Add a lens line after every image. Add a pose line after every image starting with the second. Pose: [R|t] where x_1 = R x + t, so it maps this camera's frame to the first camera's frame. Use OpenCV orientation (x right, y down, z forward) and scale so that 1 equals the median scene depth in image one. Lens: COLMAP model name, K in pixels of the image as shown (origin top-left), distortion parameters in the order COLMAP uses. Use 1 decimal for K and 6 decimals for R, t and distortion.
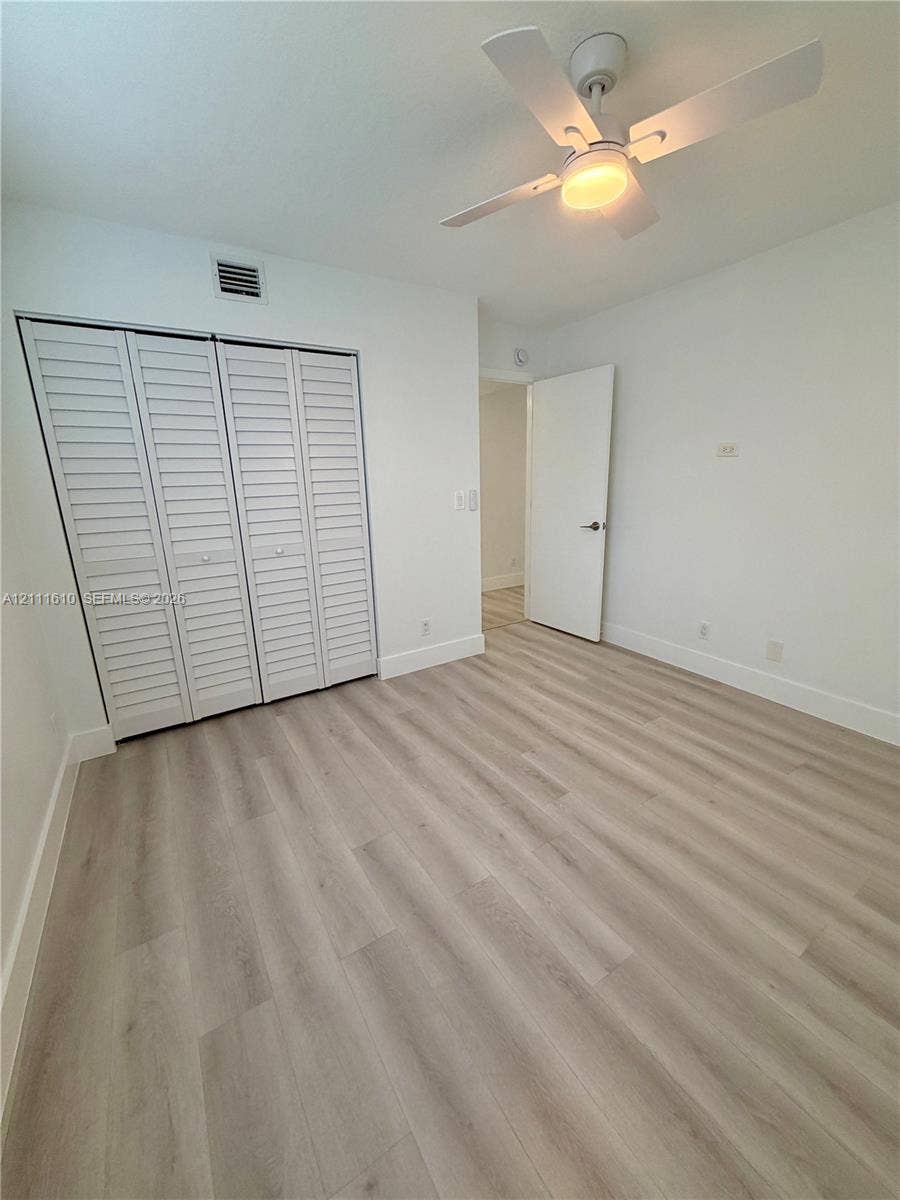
lens RADIAL K [[478.8, 0, 452.7], [0, 478.8, 595.5], [0, 0, 1]] dist [0.000500, -0.000360]
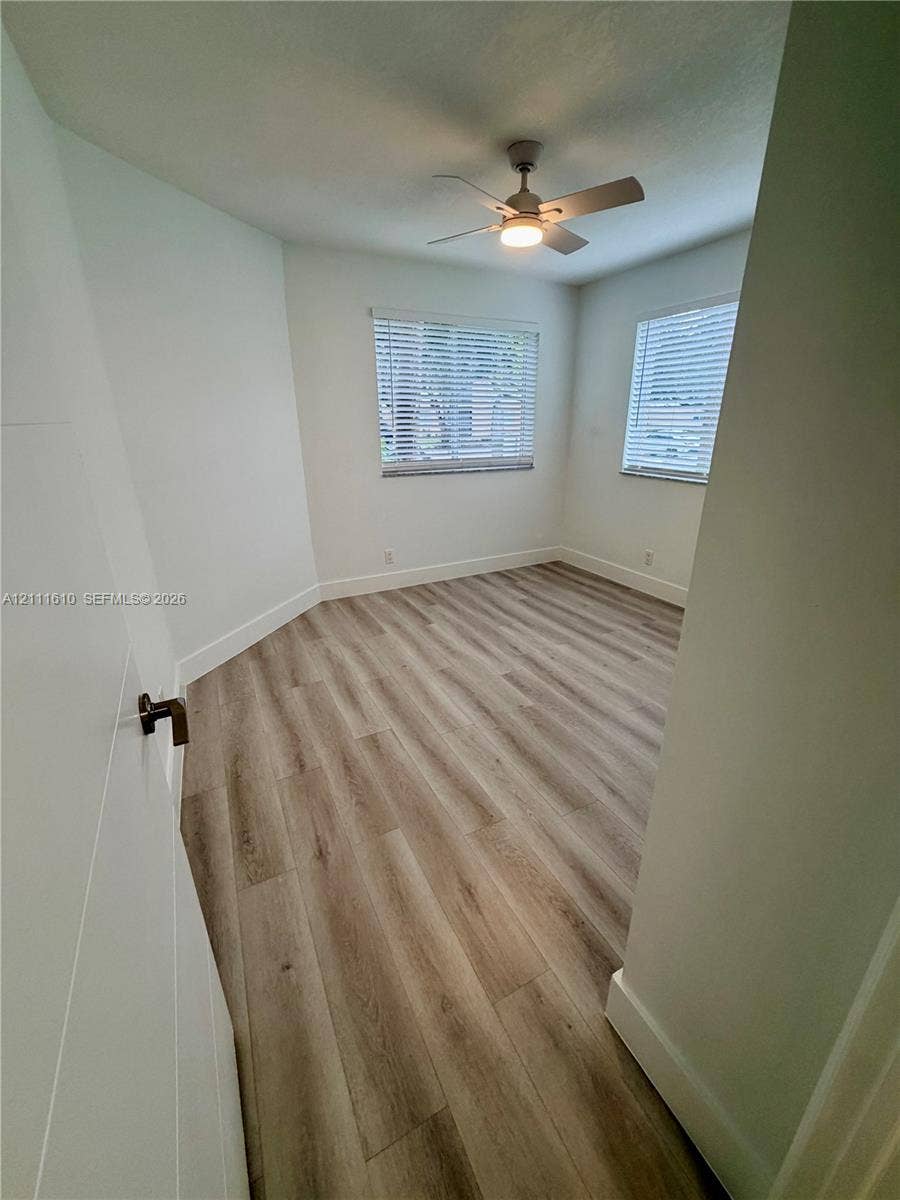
lens RADIAL K [[478.8, 0, 452.7], [0, 478.8, 595.5], [0, 0, 1]] dist [0.000500, -0.000360]
pose [[-0.994817, -0.009290, 0.101252, 0.225821], [0.050304, 0.820438, 0.569518, -0.497777], [-0.088362, 0.571659, -0.815719, 1.829714]]
